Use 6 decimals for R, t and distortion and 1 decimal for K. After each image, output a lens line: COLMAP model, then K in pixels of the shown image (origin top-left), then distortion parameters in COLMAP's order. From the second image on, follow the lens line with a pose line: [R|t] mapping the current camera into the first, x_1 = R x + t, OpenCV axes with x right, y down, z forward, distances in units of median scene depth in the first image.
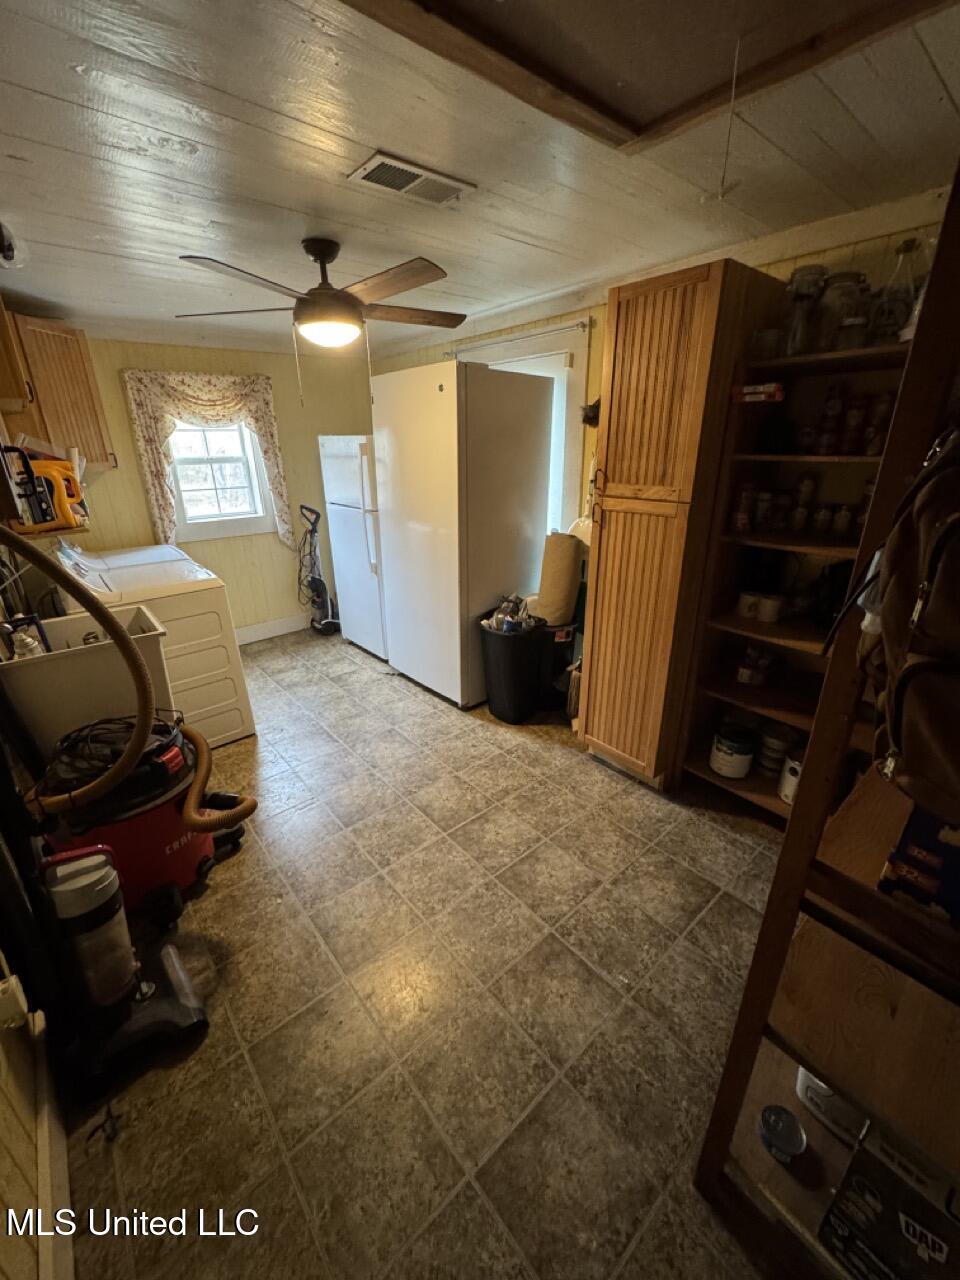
lens RADIAL K [[509.6, 0, 479.0], [0, 509.6, 638.4], [0, 0, 1]] dist [-0.003872, -0.000220]
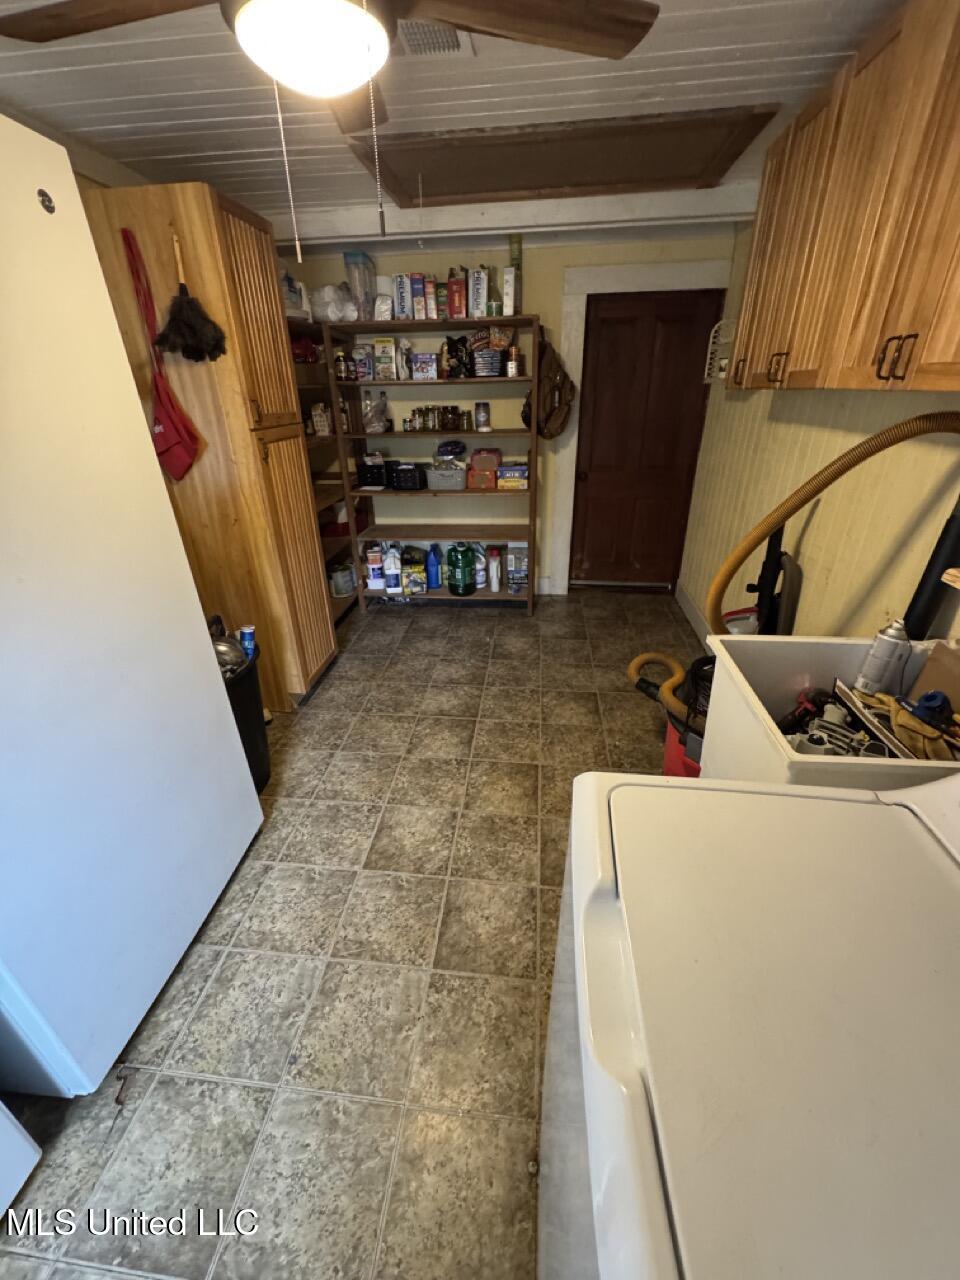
lens RADIAL K [[509.6, 0, 480.7], [0, 509.6, 640.1], [0, 0, 1]] dist [-0.003872, -0.000220]
pose [[-0.687719, -0.303498, 0.659493, -0.752600], [0.279889, 0.727352, 0.626595, -0.455364], [-0.669854, 0.615506, -0.415268, 1.311021]]
